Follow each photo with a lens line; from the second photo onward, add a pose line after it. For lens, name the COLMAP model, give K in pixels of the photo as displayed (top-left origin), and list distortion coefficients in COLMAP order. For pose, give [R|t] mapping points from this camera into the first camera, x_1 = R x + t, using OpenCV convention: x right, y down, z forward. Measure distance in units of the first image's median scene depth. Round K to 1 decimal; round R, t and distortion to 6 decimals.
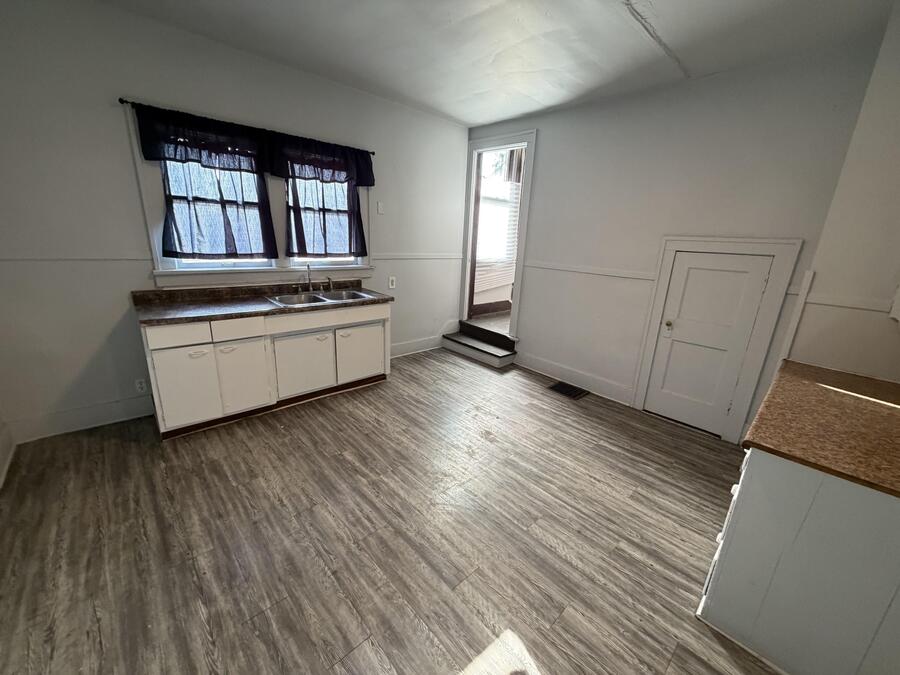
lens RADIAL K [[357.0, 0, 450.0], [0, 357.0, 337.5], [0, 0, 1]] dist [0.000296, -0.000246]
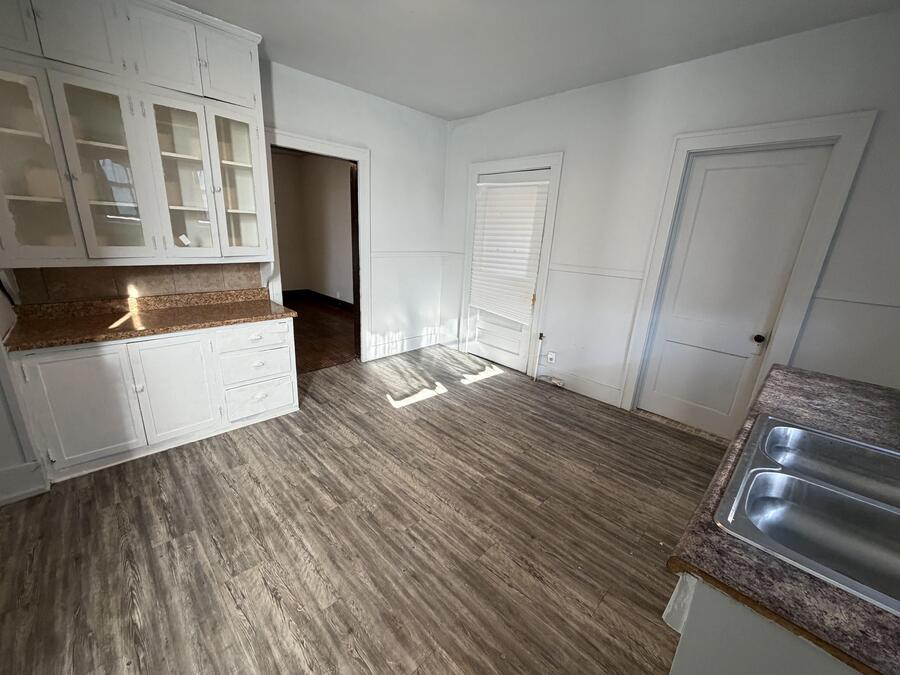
lens RADIAL K [[357.0, 0, 450.0], [0, 357.0, 337.5], [0, 0, 1]] dist [0.000296, -0.000246]
pose [[-0.994919, -0.088063, -0.048805, -0.011539], [-0.100535, 0.842714, 0.528891, -0.484141], [-0.005447, 0.531111, -0.847285, 1.694440]]
